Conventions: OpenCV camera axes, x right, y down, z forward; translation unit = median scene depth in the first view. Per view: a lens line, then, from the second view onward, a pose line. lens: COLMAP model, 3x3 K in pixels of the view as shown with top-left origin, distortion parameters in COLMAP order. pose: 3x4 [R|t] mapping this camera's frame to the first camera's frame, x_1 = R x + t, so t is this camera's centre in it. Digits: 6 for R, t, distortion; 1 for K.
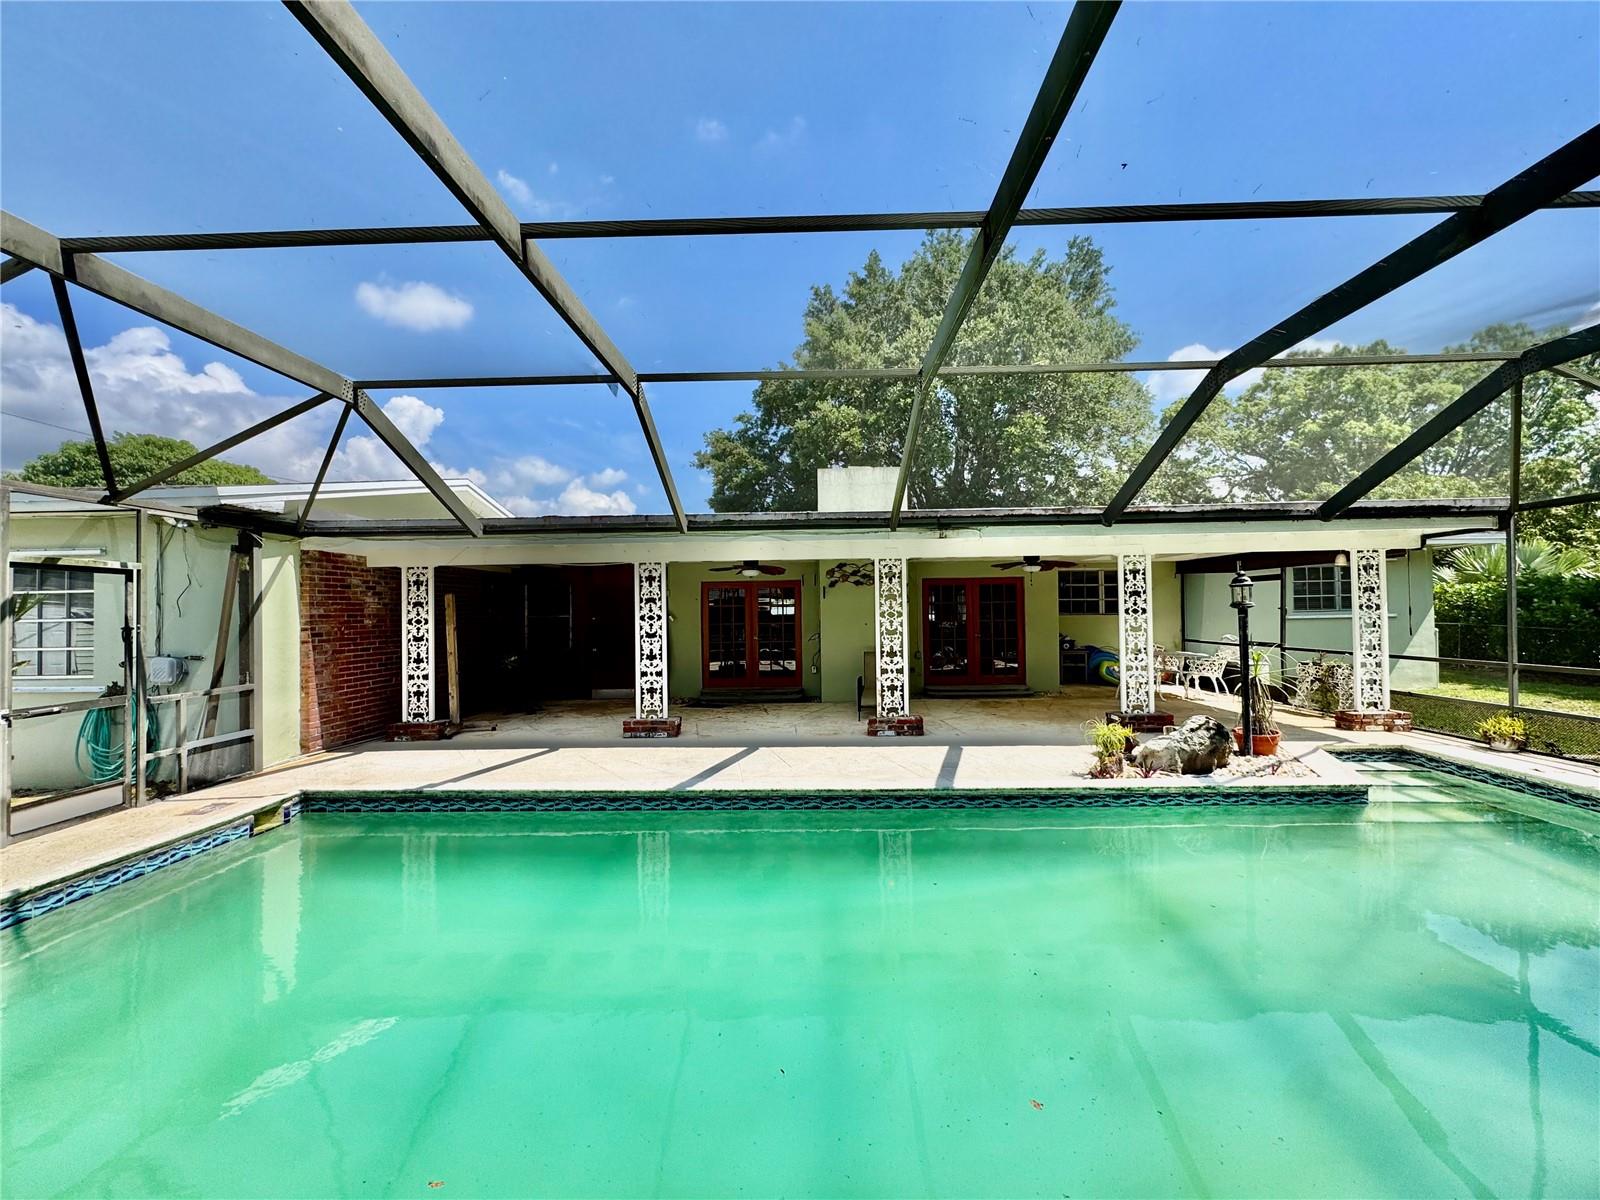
lens RADIAL K [[640.6, 0, 793.6], [0, 640.6, 607.3], [0, 0, 1]] dist [-0.006855, 0.001566]
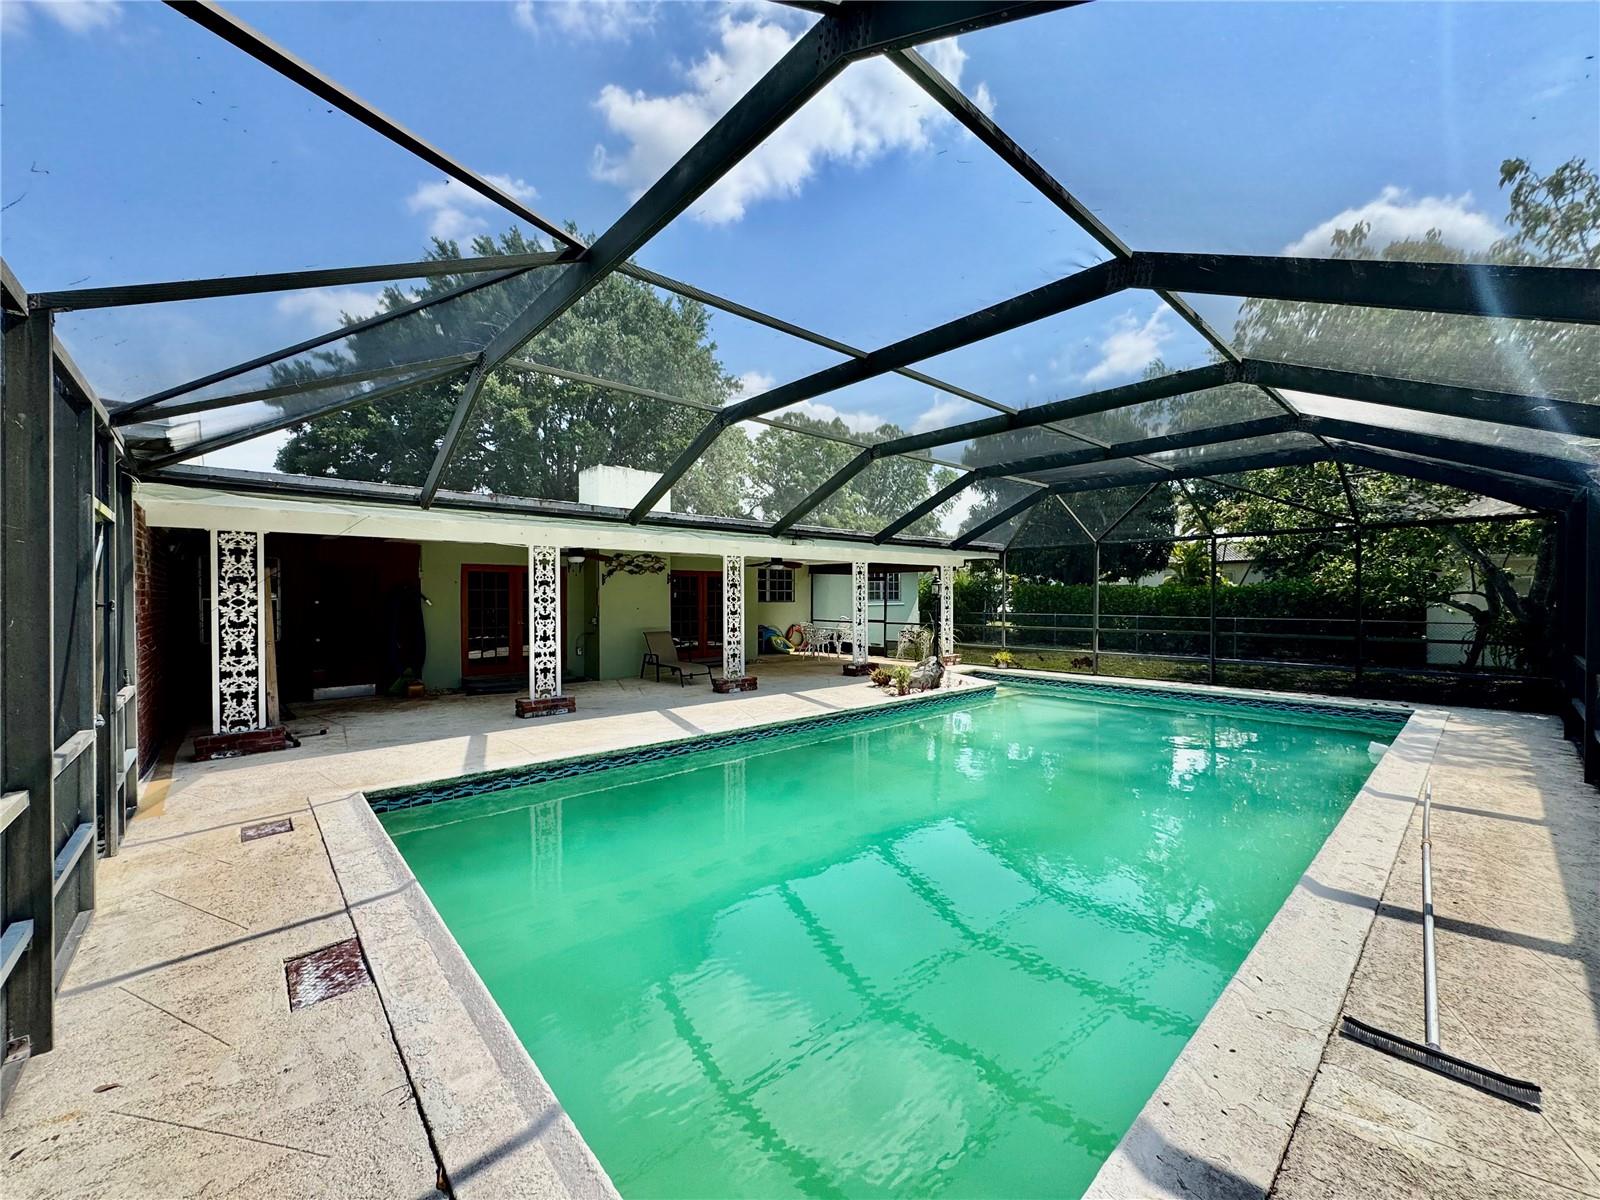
lens RADIAL K [[640.6, 0, 788.9], [0, 640.6, 602.9], [0, 0, 1]] dist [-0.006855, 0.001566]
pose [[0.727443, 0.006108, 0.686141, -0.633184], [-0.012694, 0.999909, 0.004557, 0.011172], [-0.686051, -0.012025, 0.727454, -0.020361]]
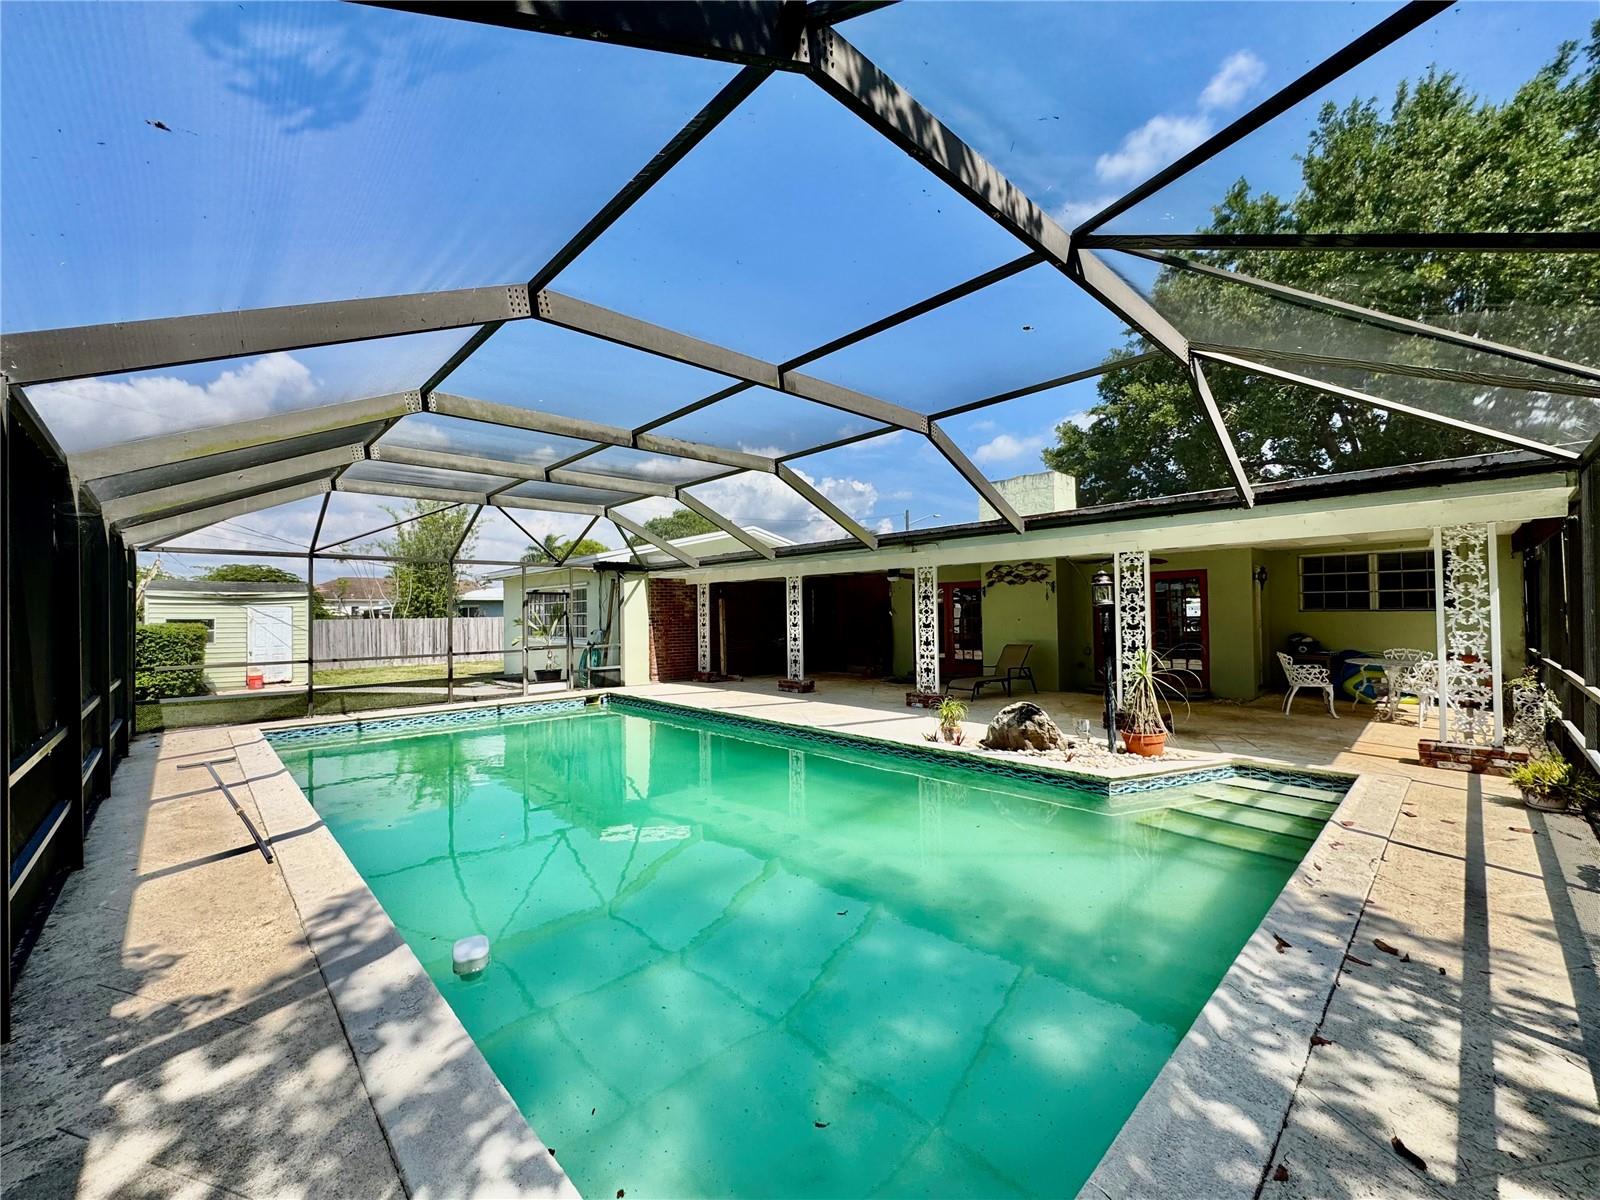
lens RADIAL K [[640.6, 0, 813.6], [0, 640.6, 596.4], [0, 0, 1]] dist [-0.006855, 0.001566]
pose [[0.720699, -0.012320, -0.693139, 0.837819], [0.011106, 0.999919, -0.006226, -0.013251], [0.693160, -0.003211, 0.720777, -0.062592]]
